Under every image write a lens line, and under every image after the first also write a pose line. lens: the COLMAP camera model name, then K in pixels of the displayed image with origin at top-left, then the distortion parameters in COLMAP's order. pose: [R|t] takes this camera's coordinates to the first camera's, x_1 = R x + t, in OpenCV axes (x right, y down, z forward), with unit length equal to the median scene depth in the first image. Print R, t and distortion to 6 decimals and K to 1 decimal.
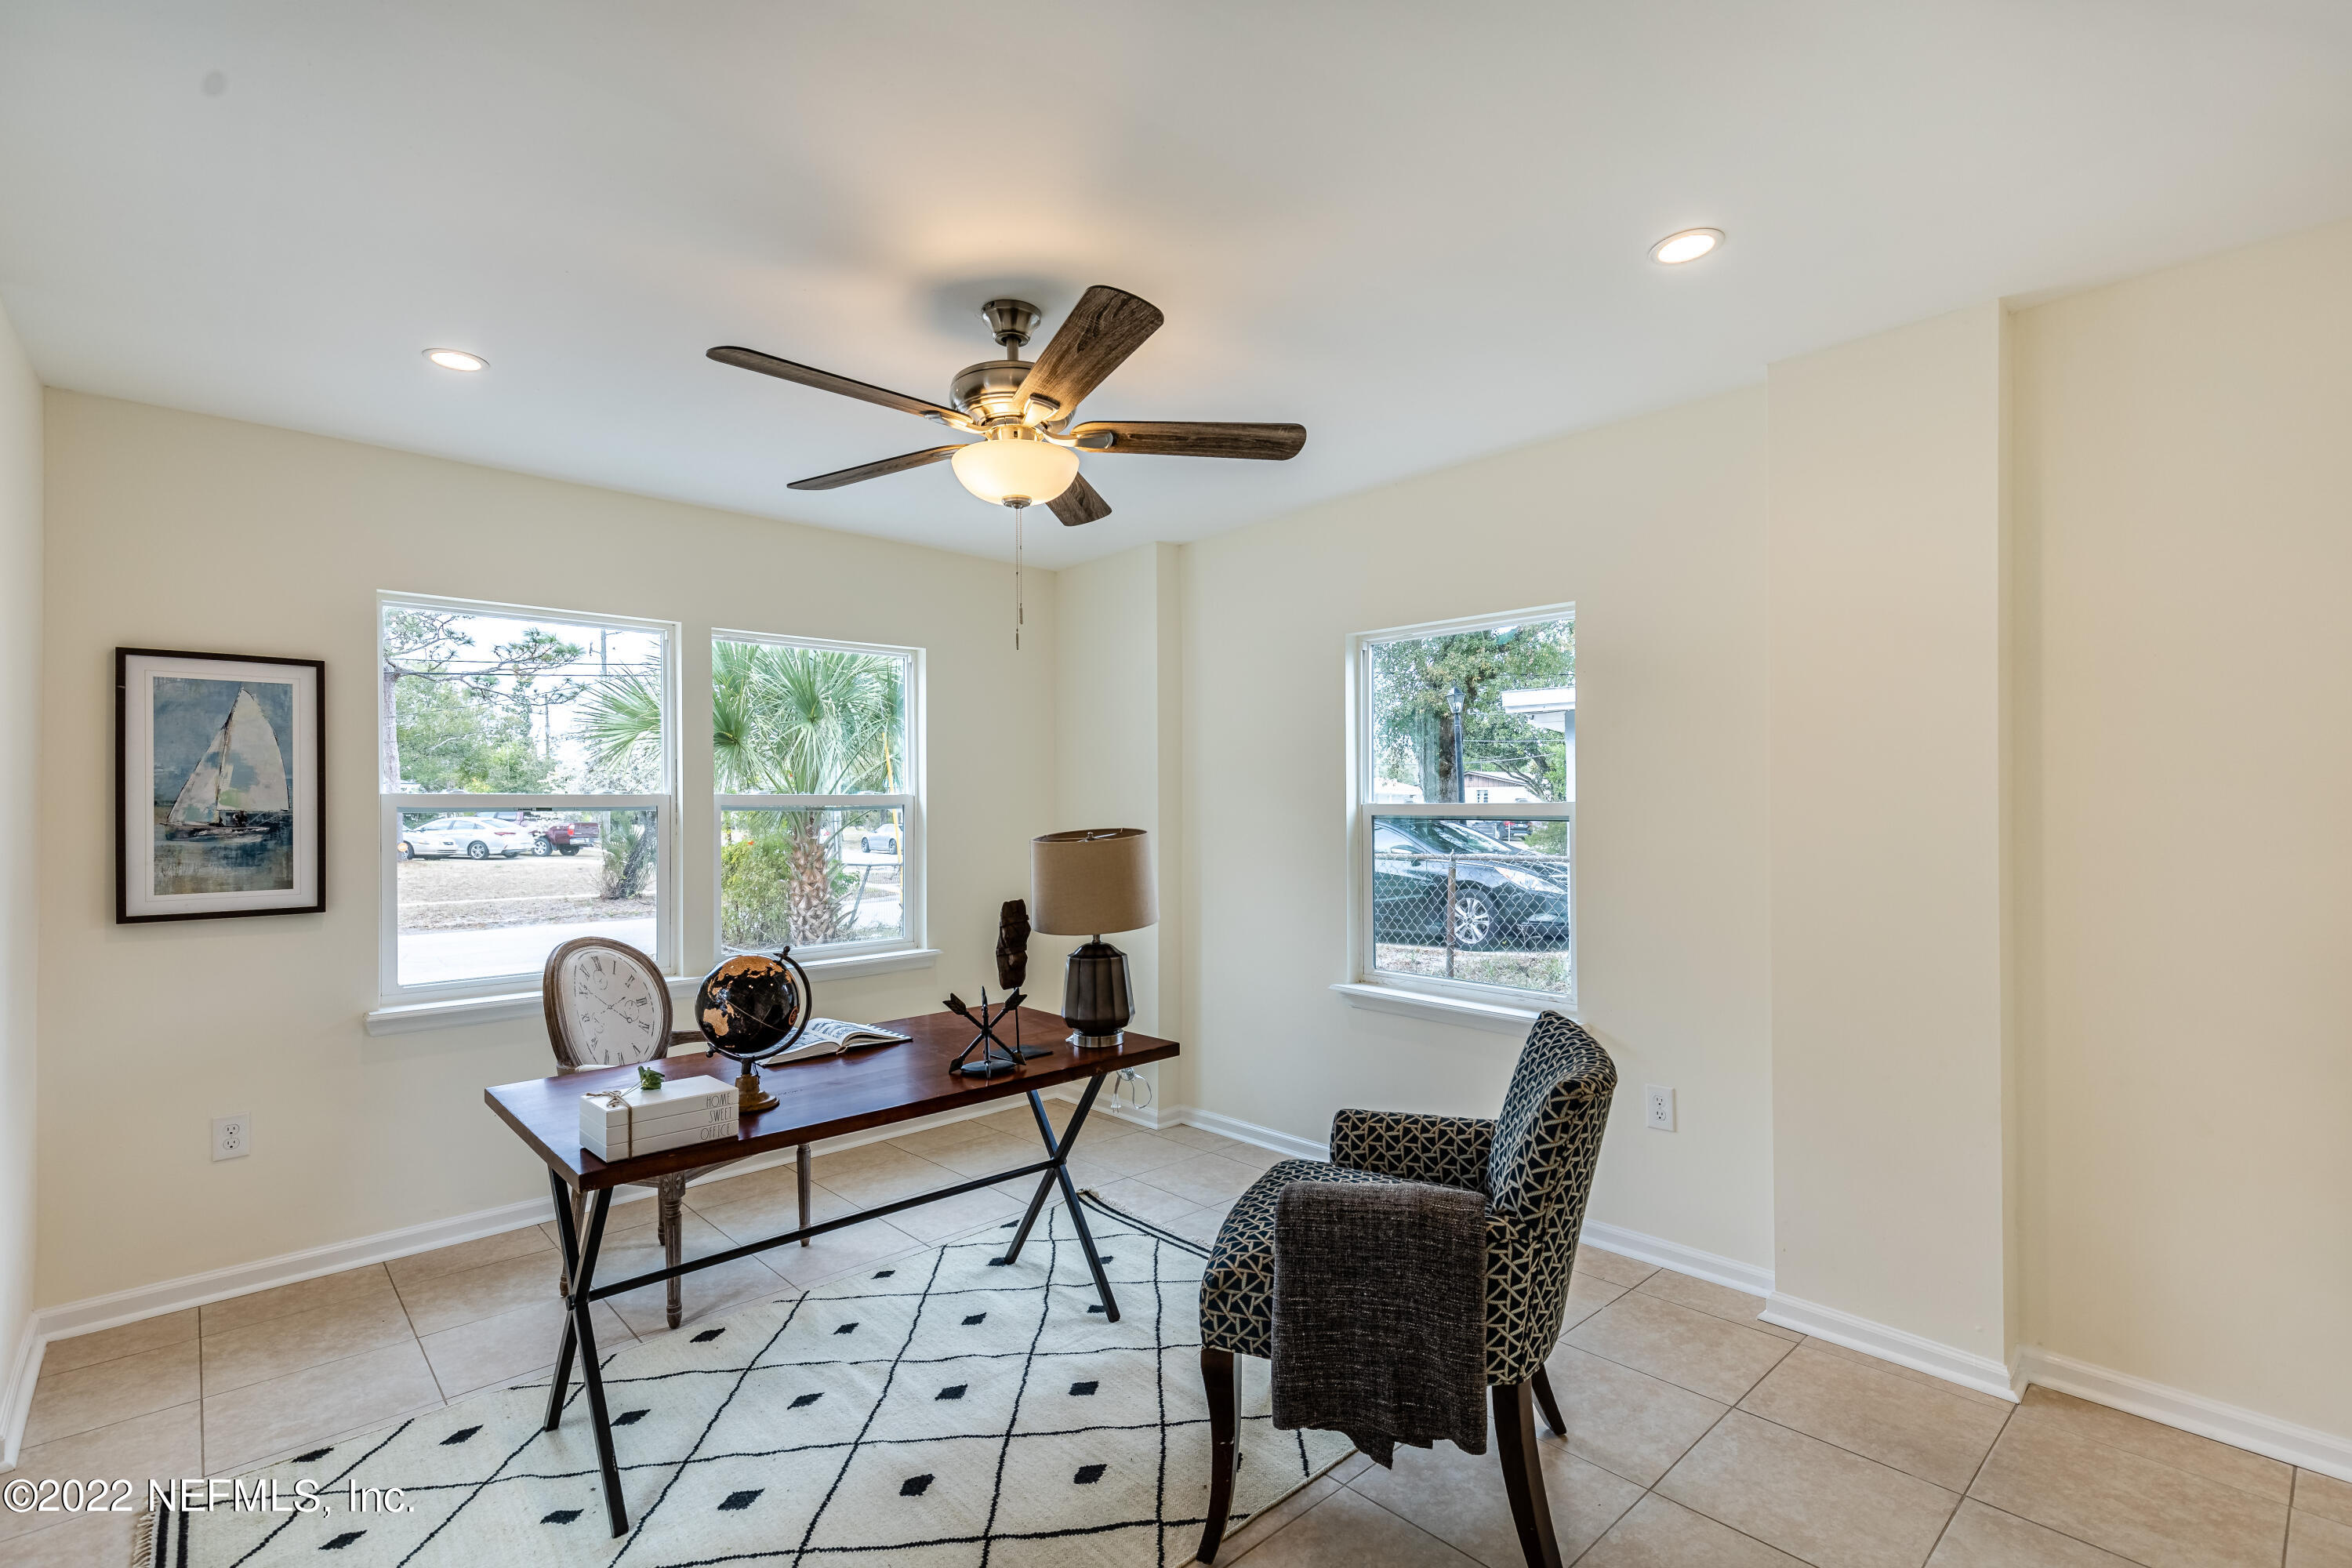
lens RADIAL K [[1059.5, 0, 1174.1], [0, 1059.5, 795.3], [0, 0, 1]] dist [0.011557, -0.002256]
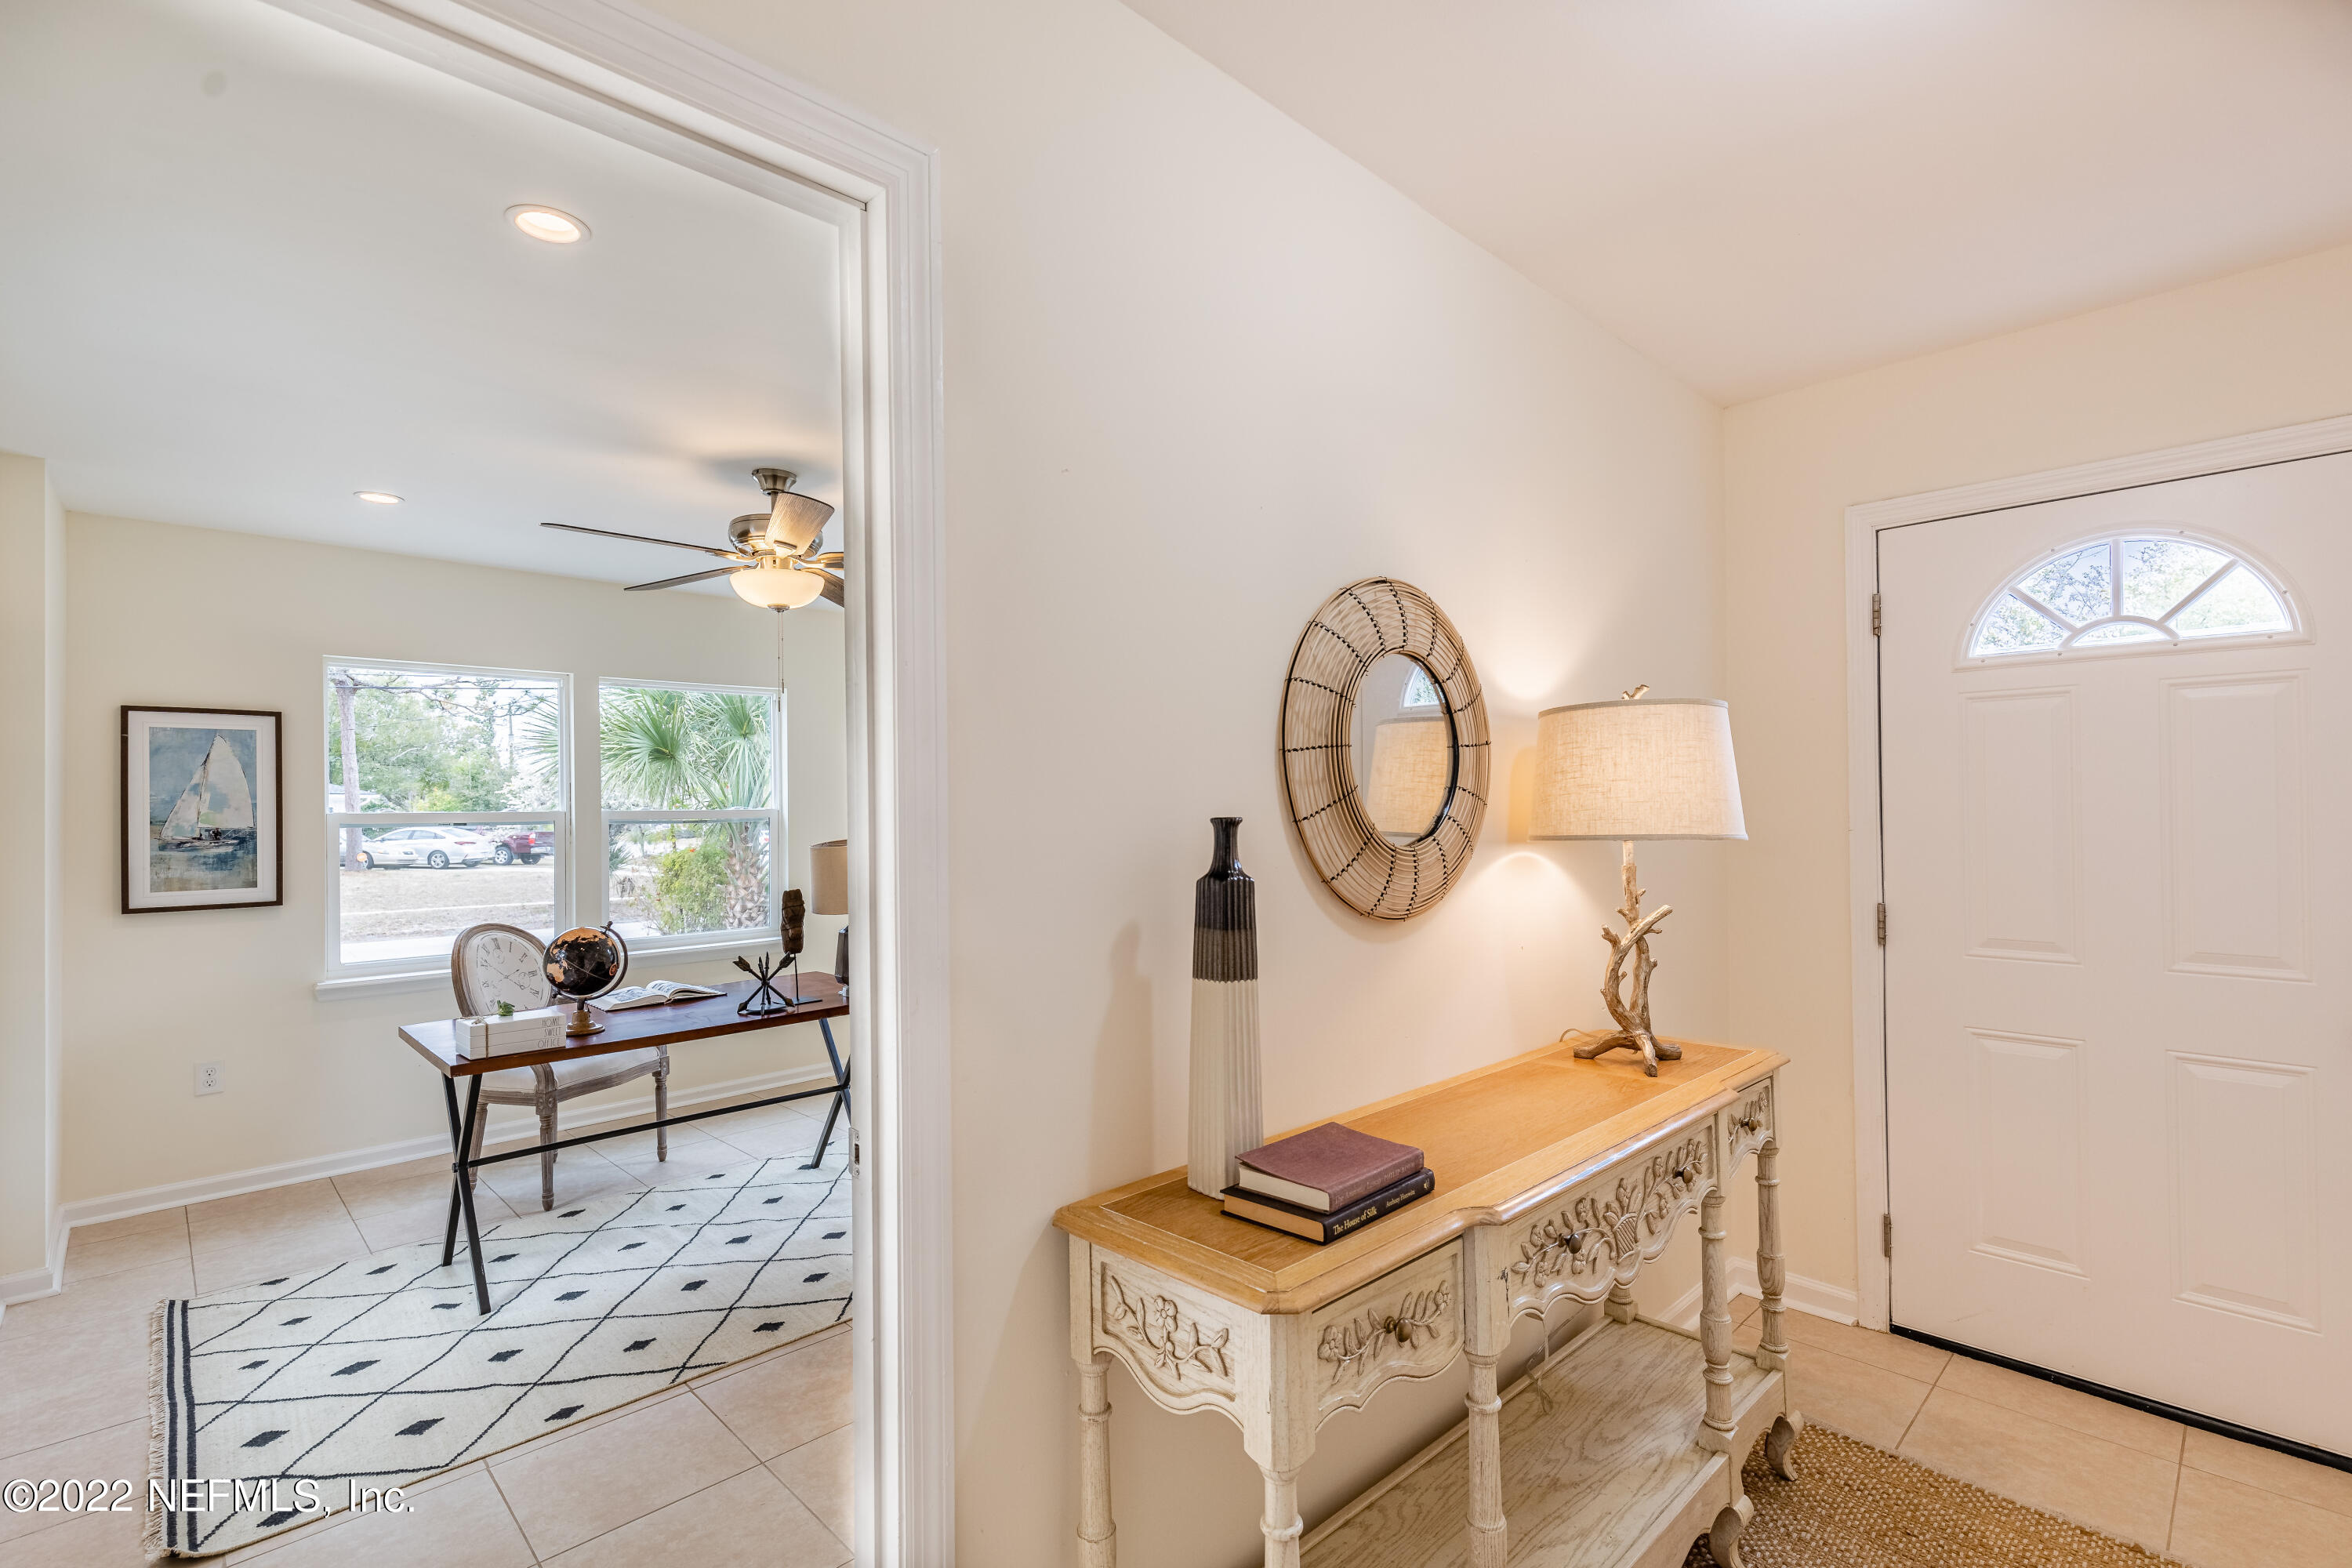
lens RADIAL K [[1059.5, 0, 1176.3], [0, 1059.5, 794.3], [0, 0, 1]] dist [0.011557, -0.002256]
pose [[0.999698, -0.005899, 0.023862, 0.314129], [0.006022, 0.999969, -0.005087, -0.015092], [-0.023832, 0.005229, 0.999702, -0.390810]]
